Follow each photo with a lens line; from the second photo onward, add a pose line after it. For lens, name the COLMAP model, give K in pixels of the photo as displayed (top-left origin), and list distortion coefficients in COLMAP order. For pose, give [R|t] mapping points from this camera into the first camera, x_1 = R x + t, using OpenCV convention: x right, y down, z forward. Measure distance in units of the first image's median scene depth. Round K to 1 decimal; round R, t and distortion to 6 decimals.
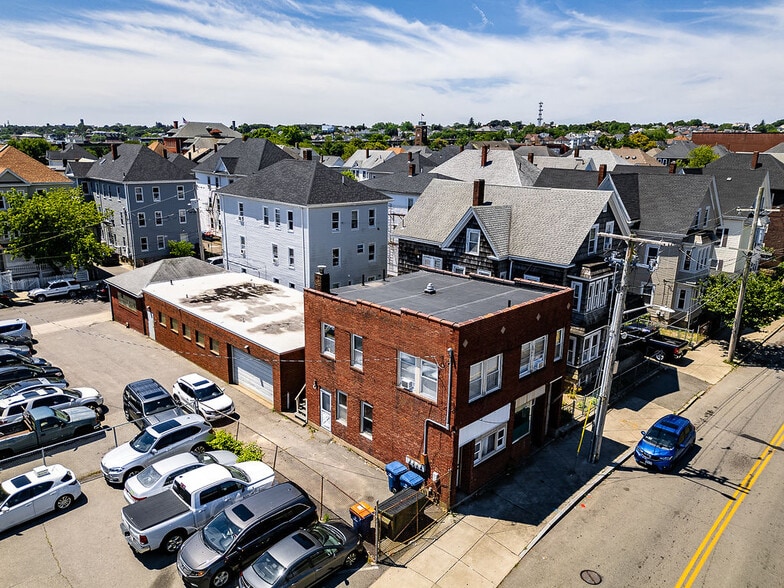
lens RADIAL K [[567.6, 0, 392.0], [0, 567.6, 294.0], [0, 0, 1]] dist [0.055394, -0.046215]
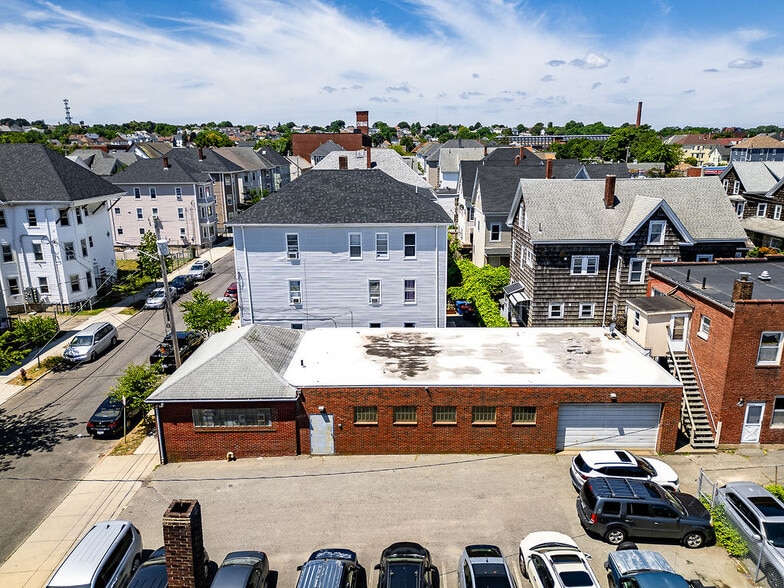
lens RADIAL K [[550.9, 0, 392.0], [0, 550.9, 294.0], [0, 0, 1]] dist [0.068707, -0.058687]
pose [[0.708577, -0.206932, 0.674609, -0.922128], [0.202930, 0.975405, 0.086051, -0.168952], [-0.675824, 0.075925, 0.733142, 0.579502]]
